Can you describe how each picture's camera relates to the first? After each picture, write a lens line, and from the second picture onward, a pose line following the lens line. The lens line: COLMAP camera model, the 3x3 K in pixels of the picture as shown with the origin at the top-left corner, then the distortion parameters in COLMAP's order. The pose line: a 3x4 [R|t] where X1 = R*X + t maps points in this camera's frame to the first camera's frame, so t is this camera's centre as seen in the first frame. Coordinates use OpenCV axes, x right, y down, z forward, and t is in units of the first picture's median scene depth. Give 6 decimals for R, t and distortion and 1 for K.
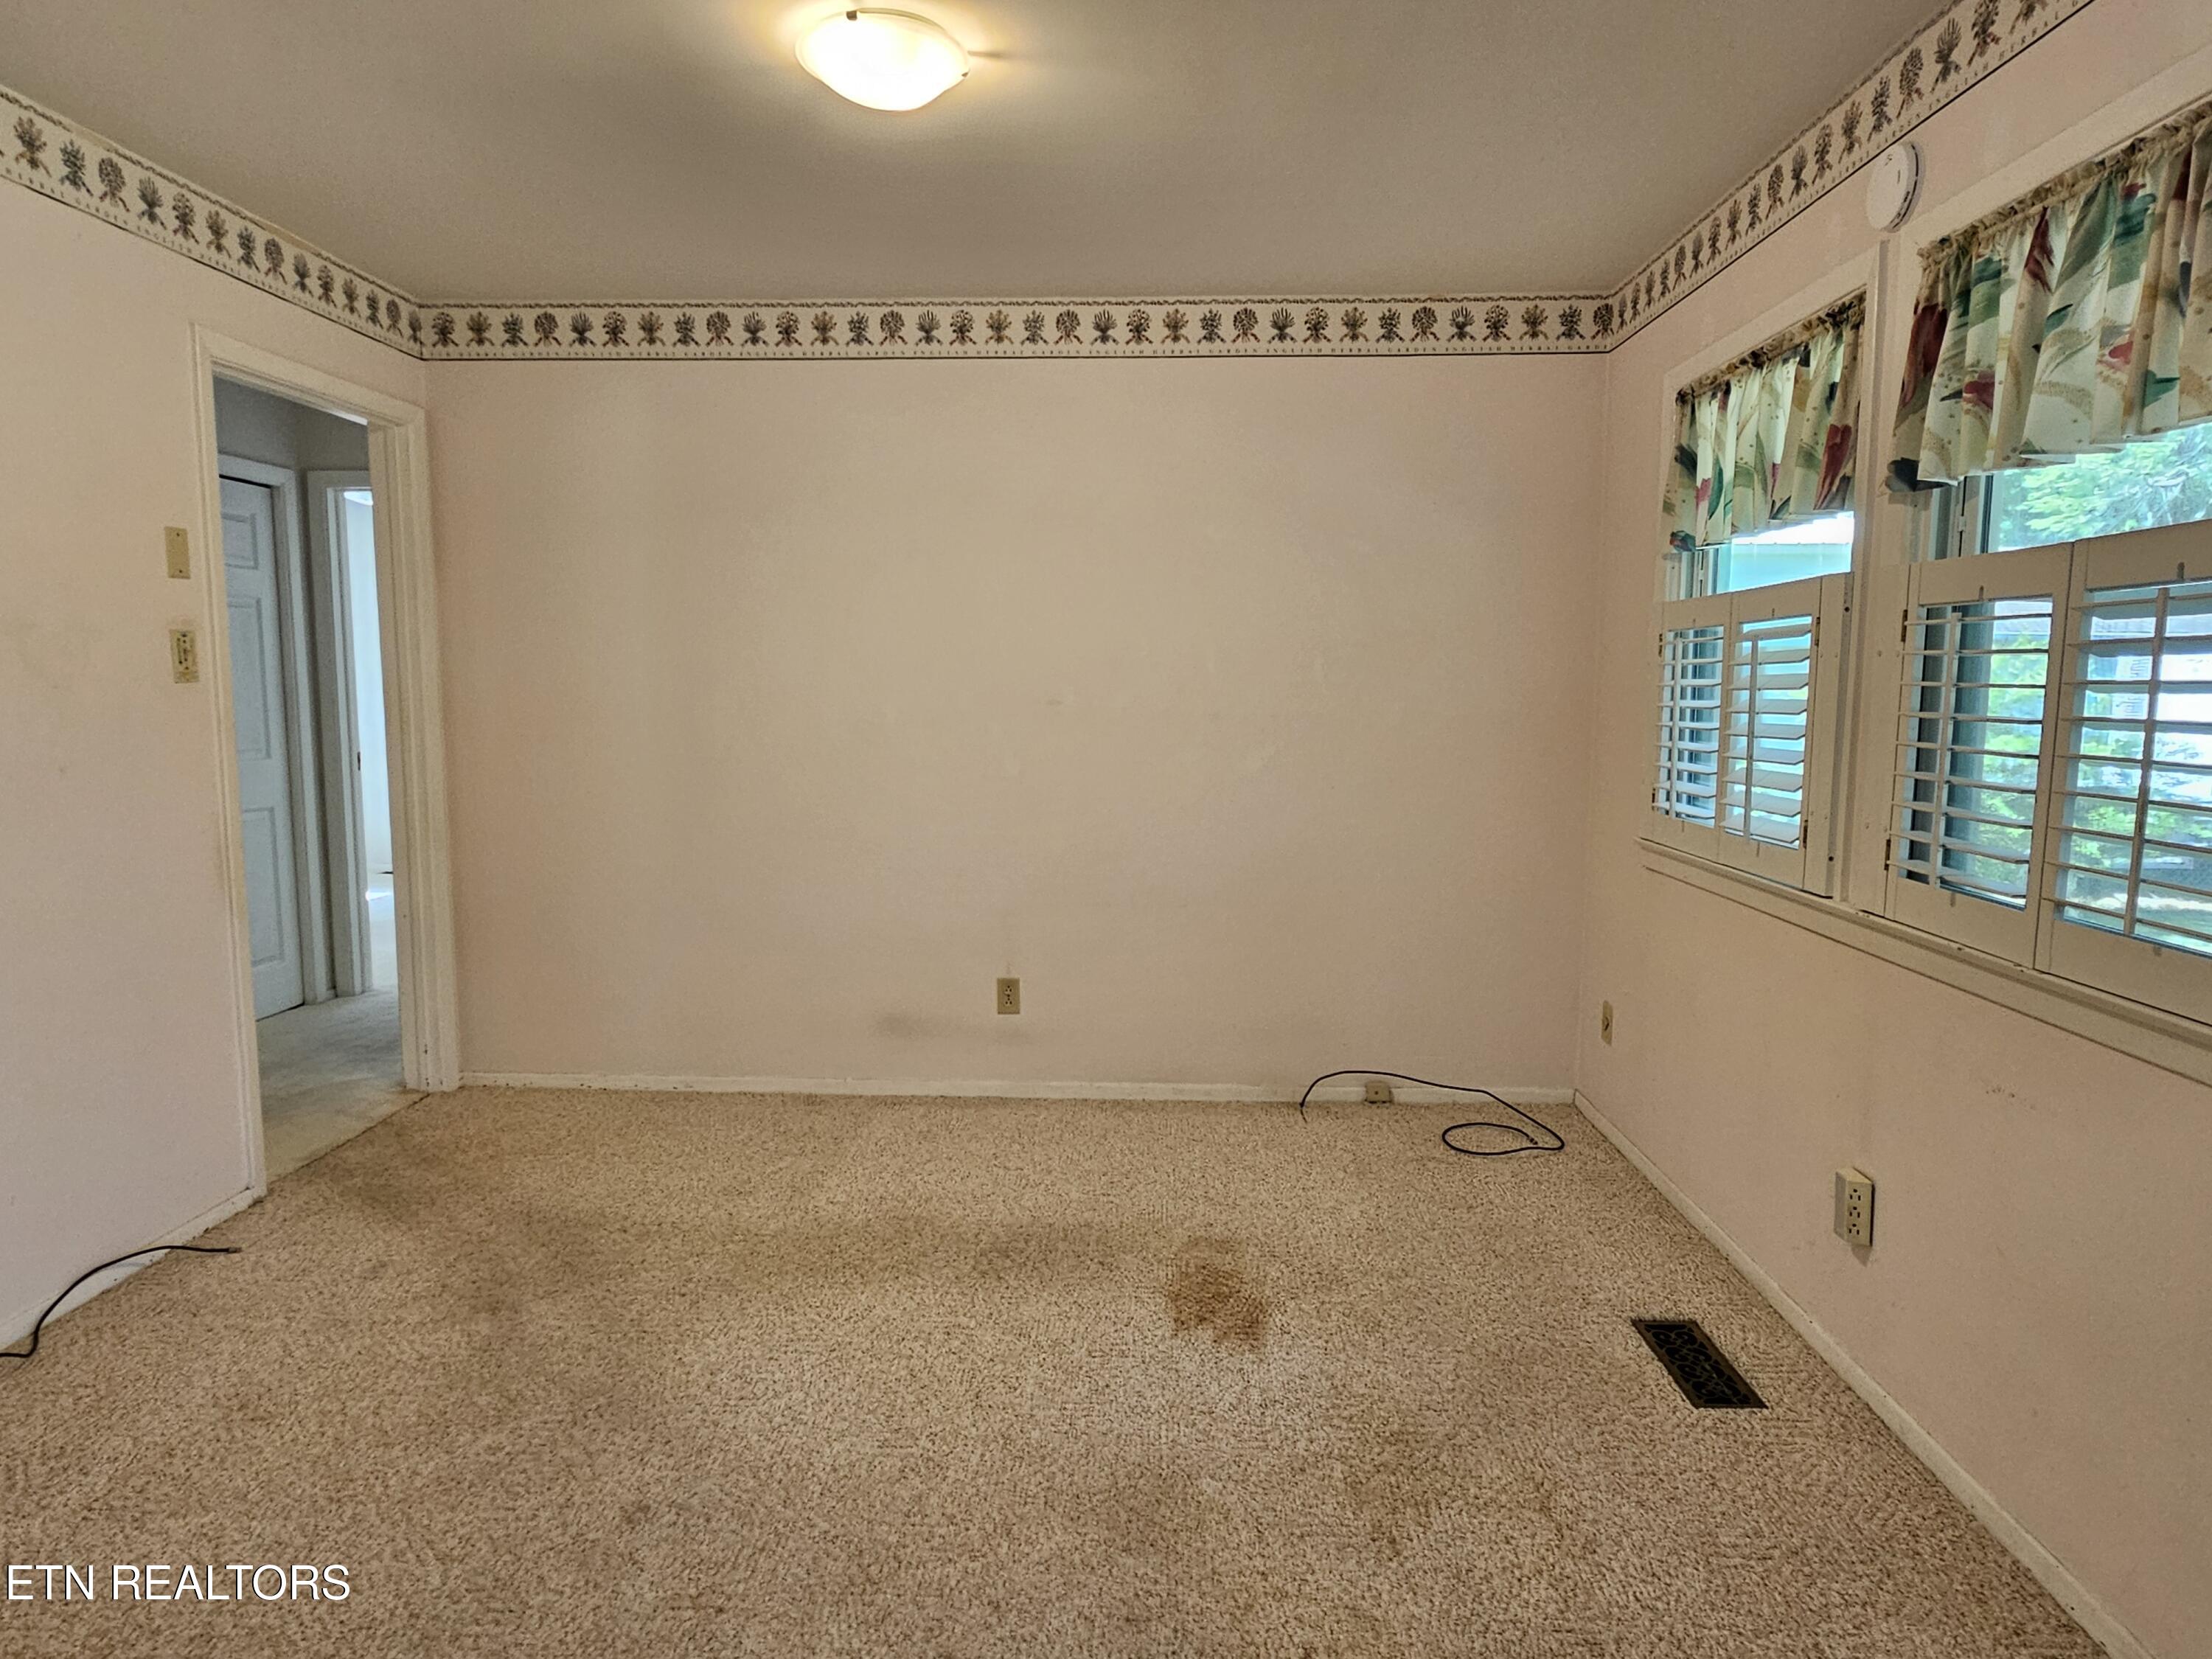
lens RADIAL K [[1316.3, 0, 1106.0], [0, 1316.3, 829.5], [0, 0, 1]] dist [-0.008492, 0.004245]
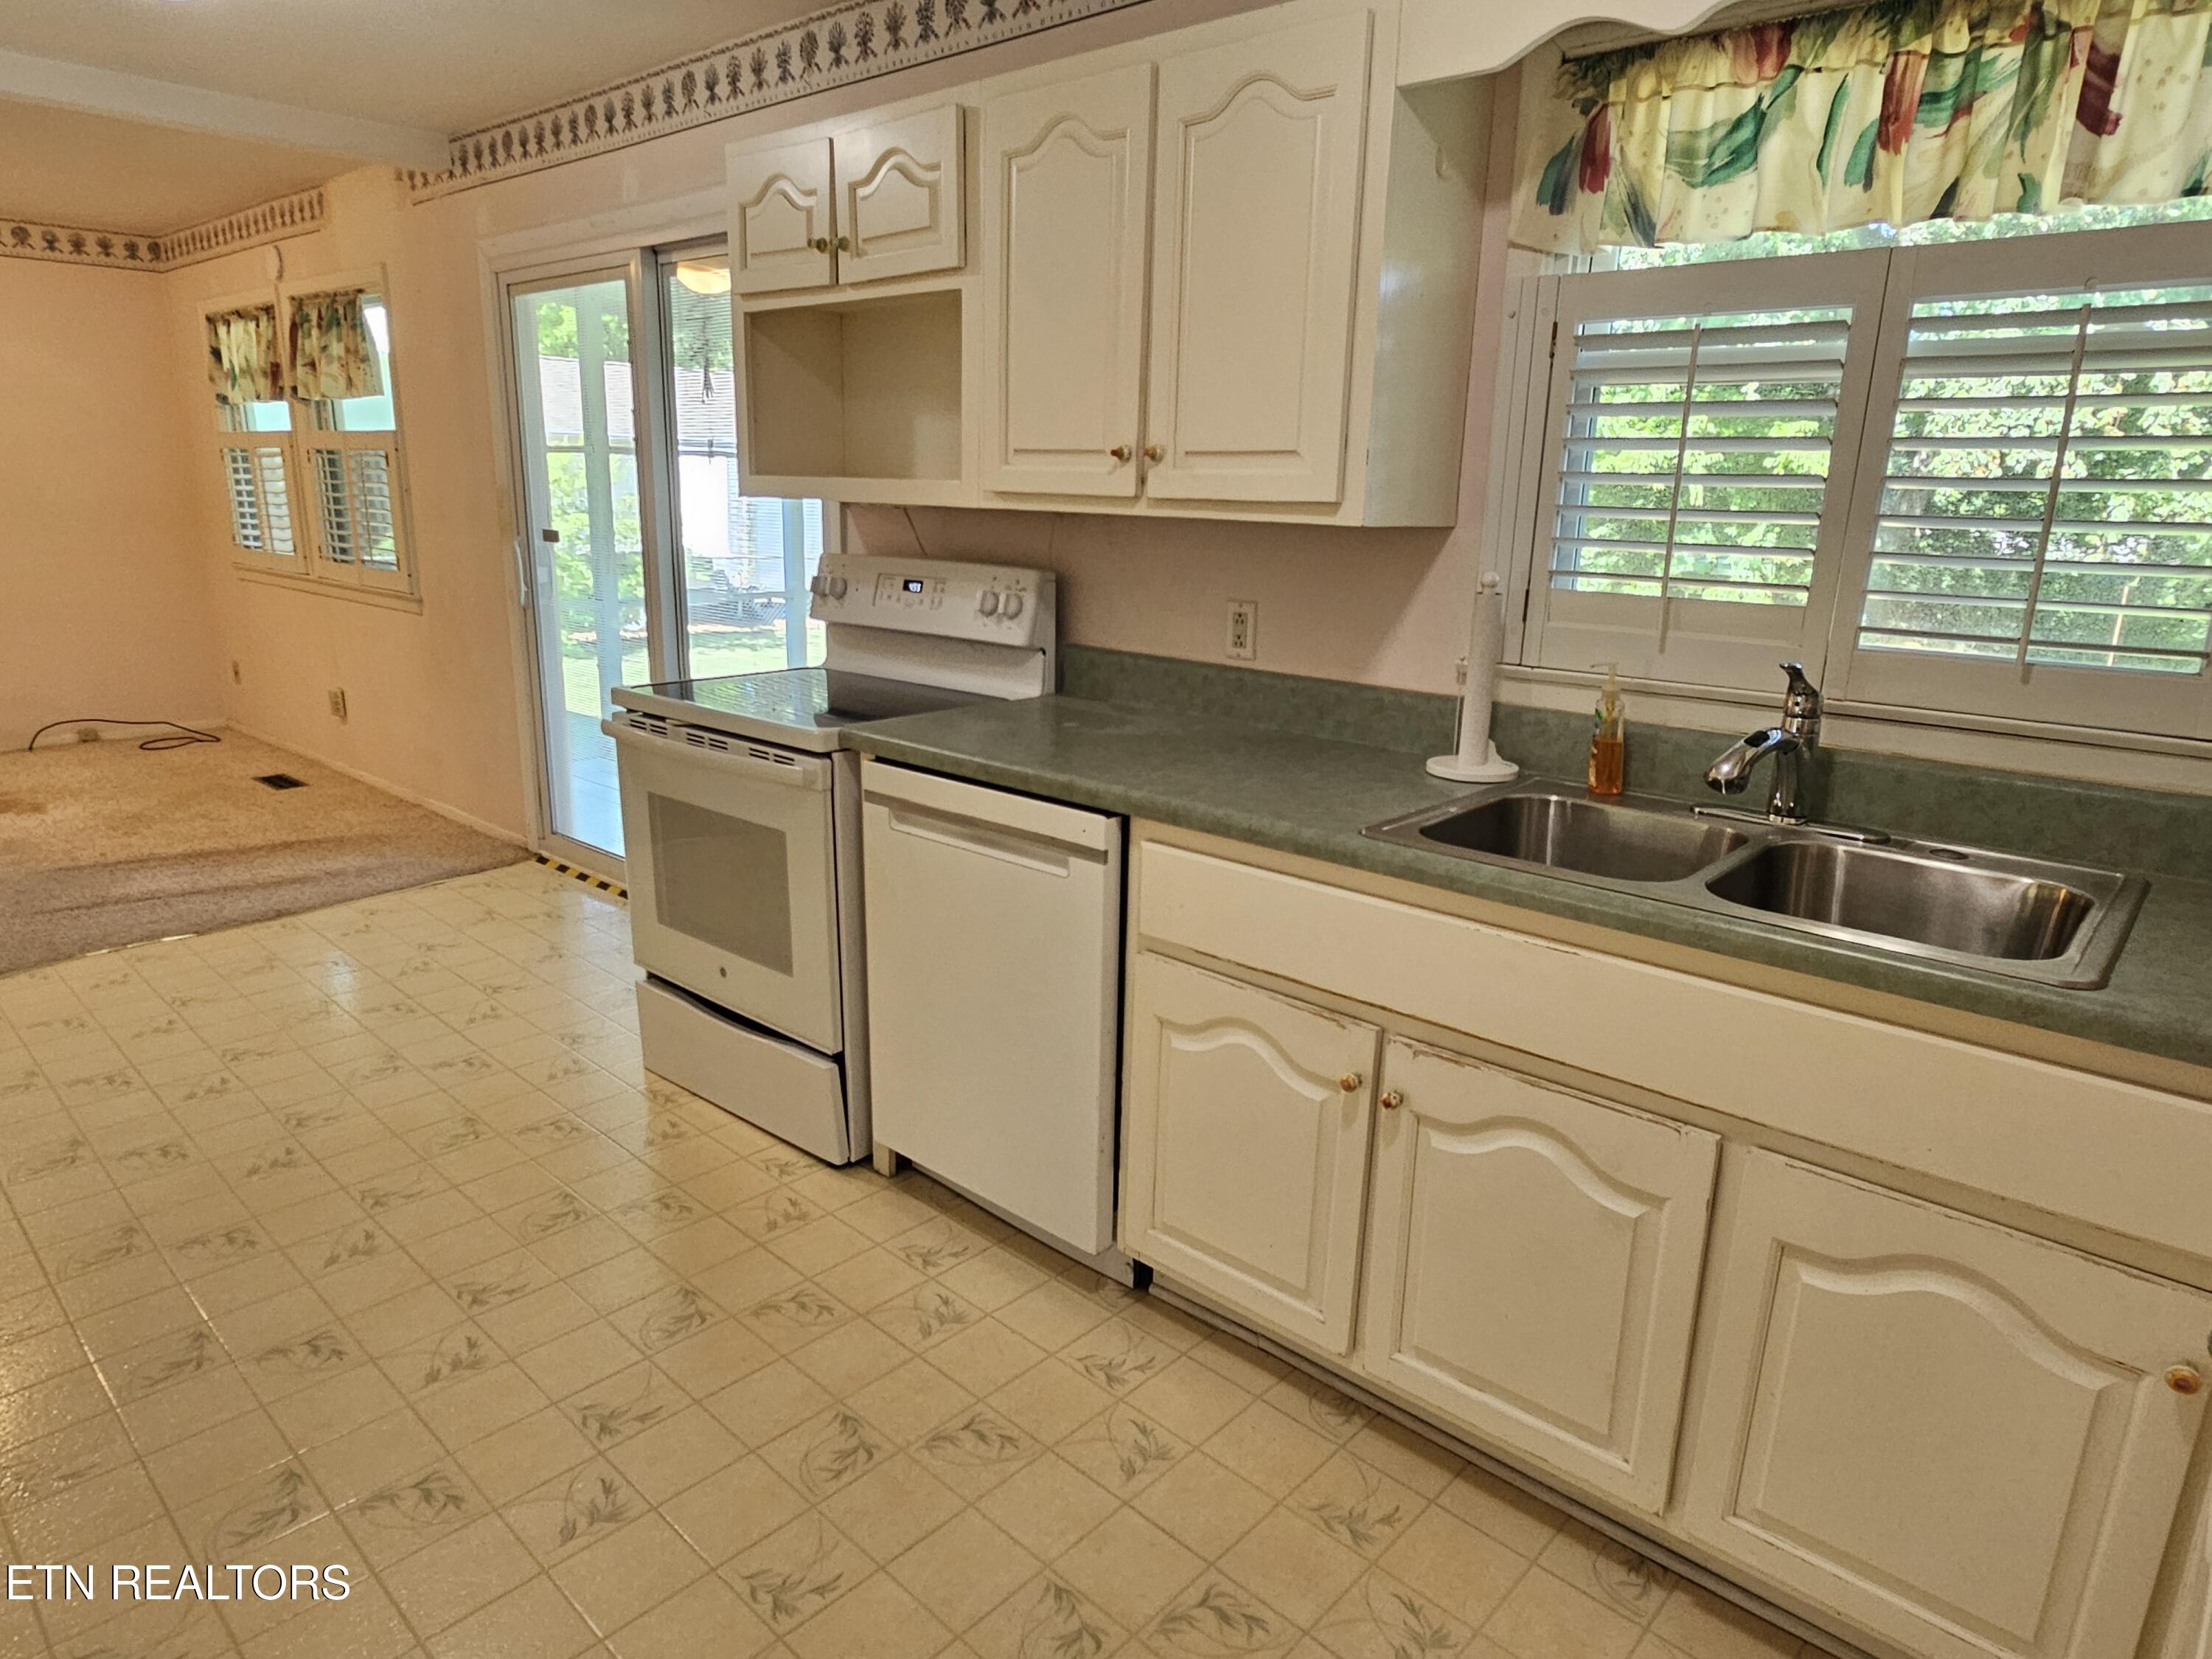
lens RADIAL K [[1316.3, 0, 1106.0], [0, 1316.3, 829.5], [0, 0, 1]] dist [-0.008492, 0.004245]
pose [[0.622989, -0.186717, 0.759619, -0.400033], [0.063697, 0.979978, 0.188643, 0.141077], [-0.779633, -0.069137, 0.622408, -1.516366]]
